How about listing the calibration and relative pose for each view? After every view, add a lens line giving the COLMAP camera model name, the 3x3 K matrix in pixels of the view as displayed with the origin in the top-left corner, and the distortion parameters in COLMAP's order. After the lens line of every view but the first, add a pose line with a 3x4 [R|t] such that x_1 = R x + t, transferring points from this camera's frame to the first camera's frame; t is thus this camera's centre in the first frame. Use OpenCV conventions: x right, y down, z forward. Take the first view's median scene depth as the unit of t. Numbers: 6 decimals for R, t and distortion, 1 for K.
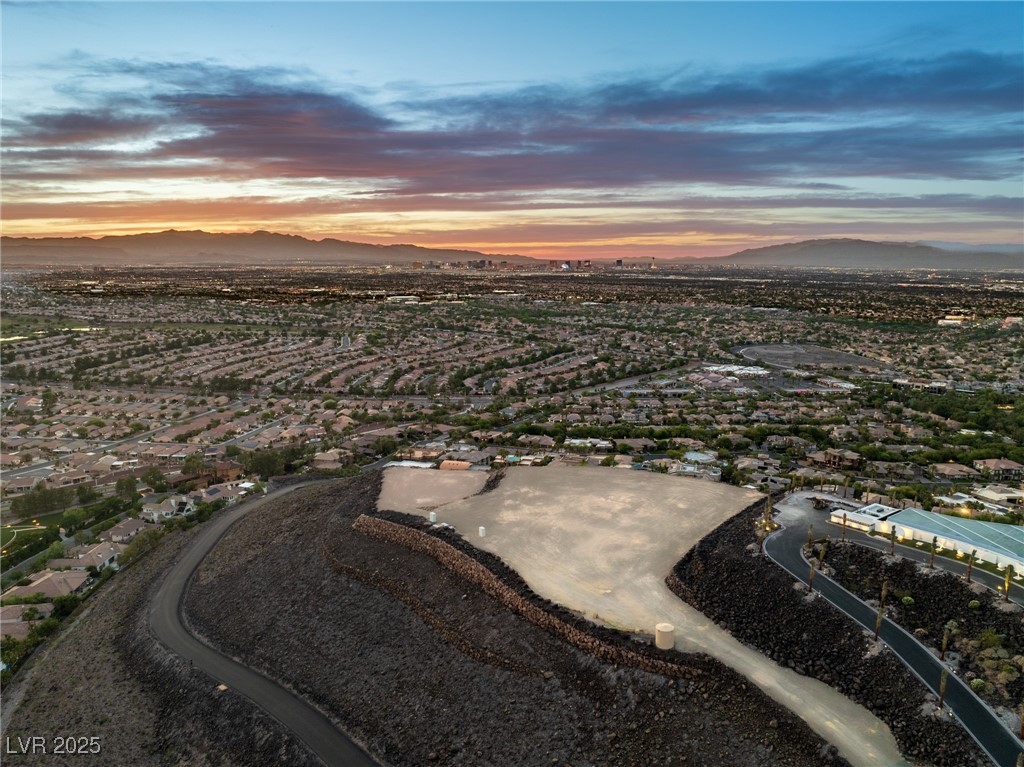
lens RADIAL K [[726.9, 0, 512.0], [0, 726.9, 383.5], [0, 0, 1]] dist [-0.002831, -0.035180]
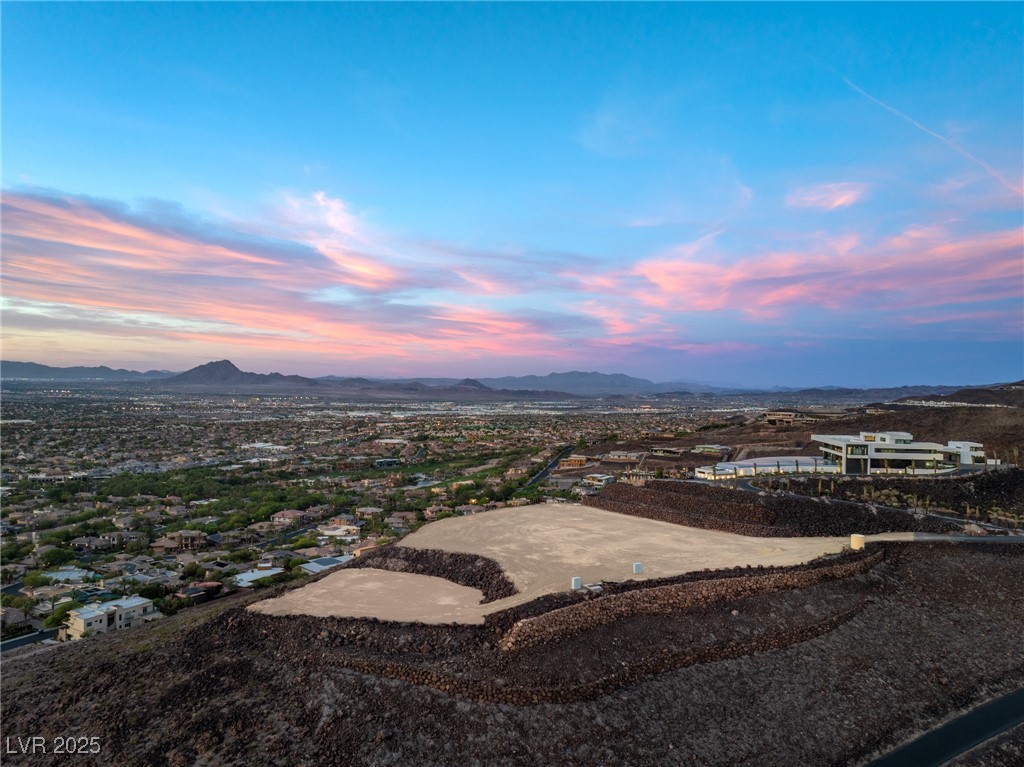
lens RADIAL K [[714.4, 0, 505.8], [0, 714.4, 375.1], [0, 0, 1]] dist [-0.003622, -0.030068]
pose [[0.204303, 0.025455, 0.978577, -0.202652], [0.144438, 0.987936, -0.055853, -0.002743], [-0.968193, 0.152755, 0.198162, 0.200242]]
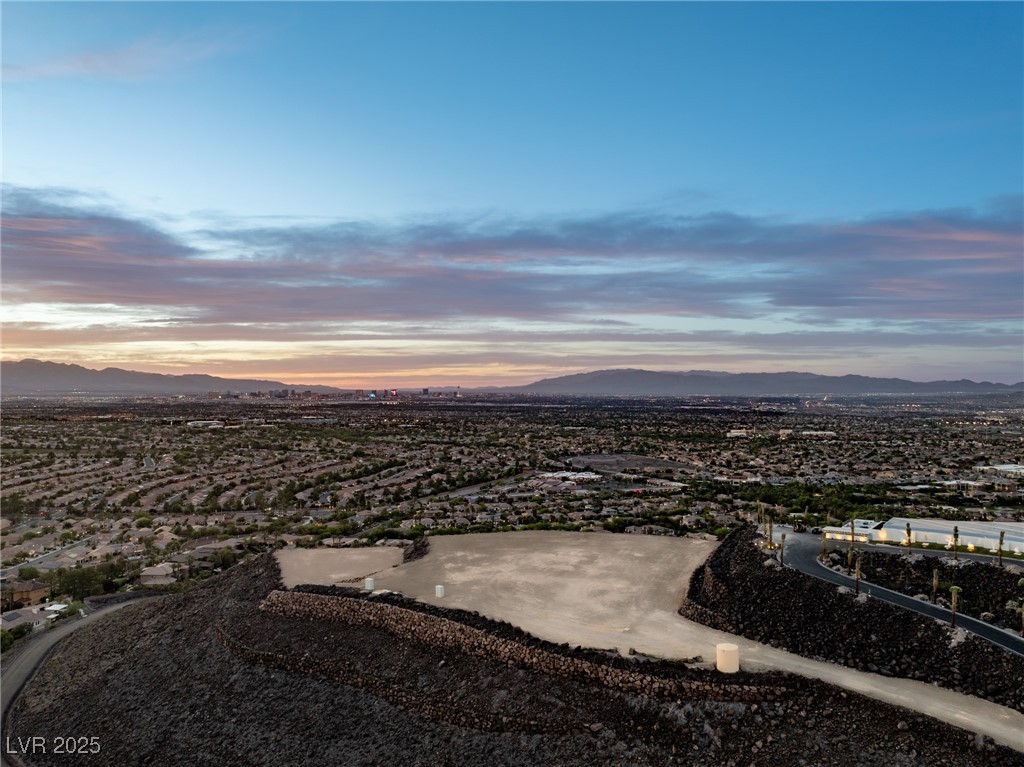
lens RADIAL K [[714.4, 0, 505.8], [0, 714.4, 375.1], [0, 0, 1]] dist [-0.003622, -0.030068]
pose [[0.965073, 0.011916, 0.261710, -0.039710], [0.038809, 0.981441, -0.187797, 0.023558], [-0.259091, 0.191394, 0.946700, 0.027591]]
